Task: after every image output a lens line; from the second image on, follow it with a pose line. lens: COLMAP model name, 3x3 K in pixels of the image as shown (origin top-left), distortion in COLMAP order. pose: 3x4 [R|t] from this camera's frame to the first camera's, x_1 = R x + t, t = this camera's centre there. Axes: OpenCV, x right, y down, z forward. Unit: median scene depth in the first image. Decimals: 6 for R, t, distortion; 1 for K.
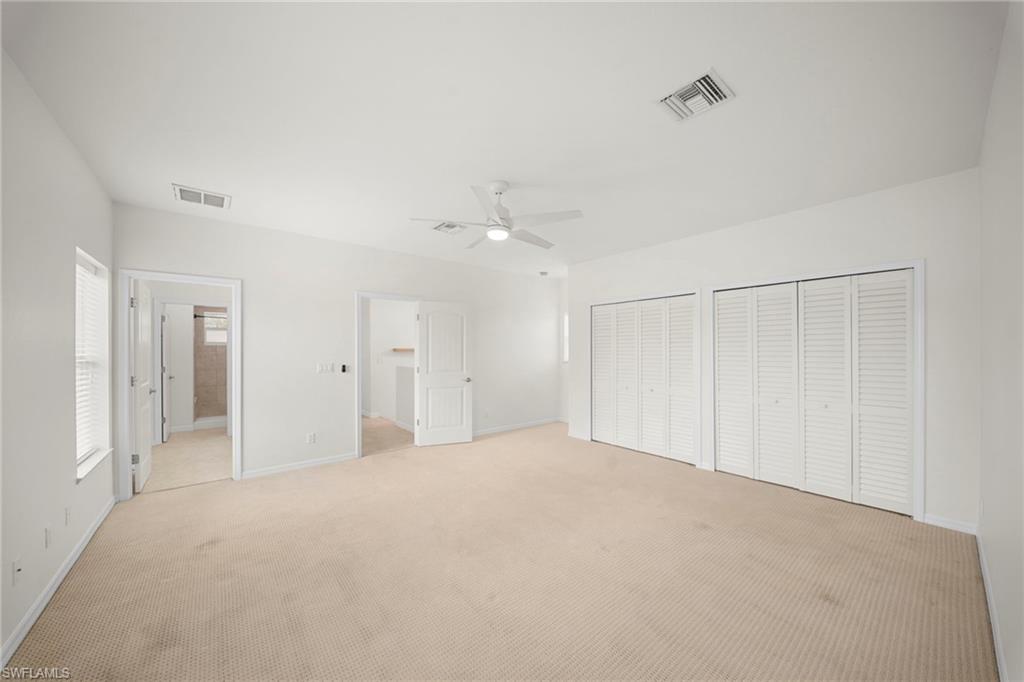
lens RADIAL K [[358.4, 0, 511.7], [0, 358.4, 348.8], [0, 0, 1]] dist [-0.001092, -0.000053]
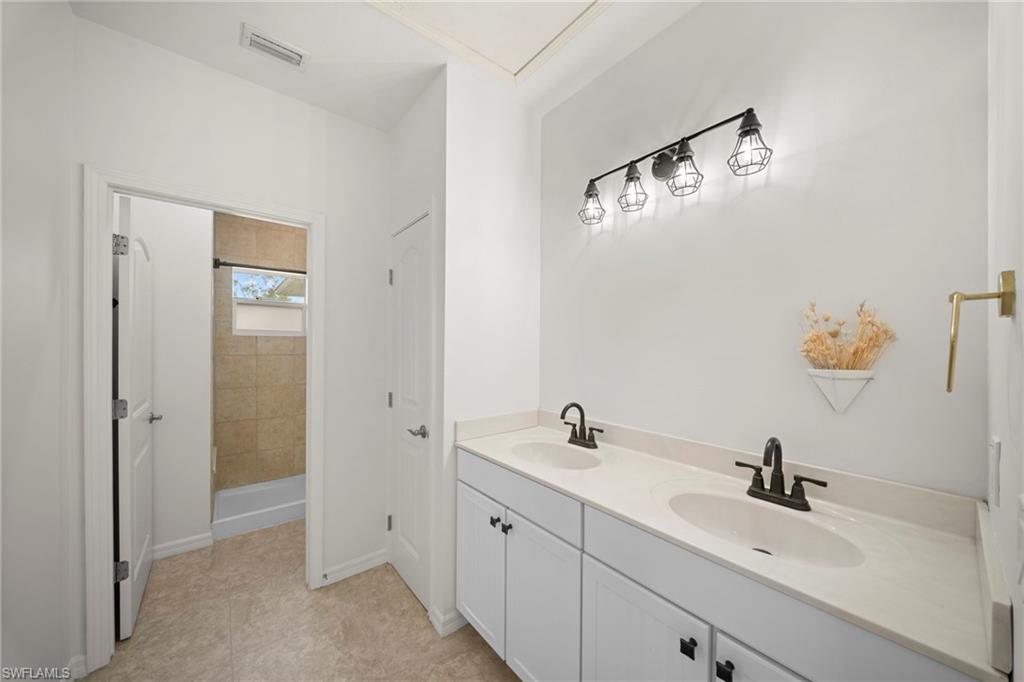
lens RADIAL K [[358.4, 0, 514.5], [0, 358.4, 345.8], [0, 0, 1]] dist [-0.001092, -0.000053]
pose [[0.999926, 0.001321, -0.012092, -0.492485], [-0.001317, 0.999999, 0.000279, 0.003035], [0.012092, -0.000263, 0.999927, 0.544398]]
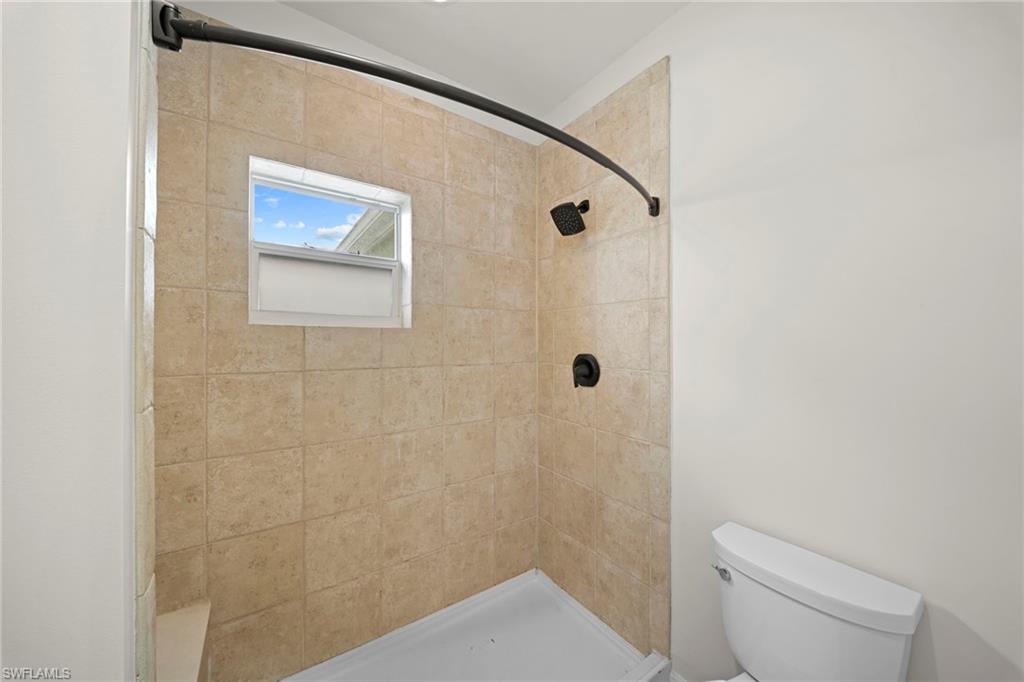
lens RADIAL K [[358.4, 0, 512.8], [0, 358.4, 338.8], [0, 0, 1]] dist [-0.001092, -0.000053]
pose [[0.996973, 0.000627, -0.077740, -0.719333], [-0.000837, 0.999996, -0.002667, -0.002309], [0.077738, 0.002724, 0.996970, 0.838802]]
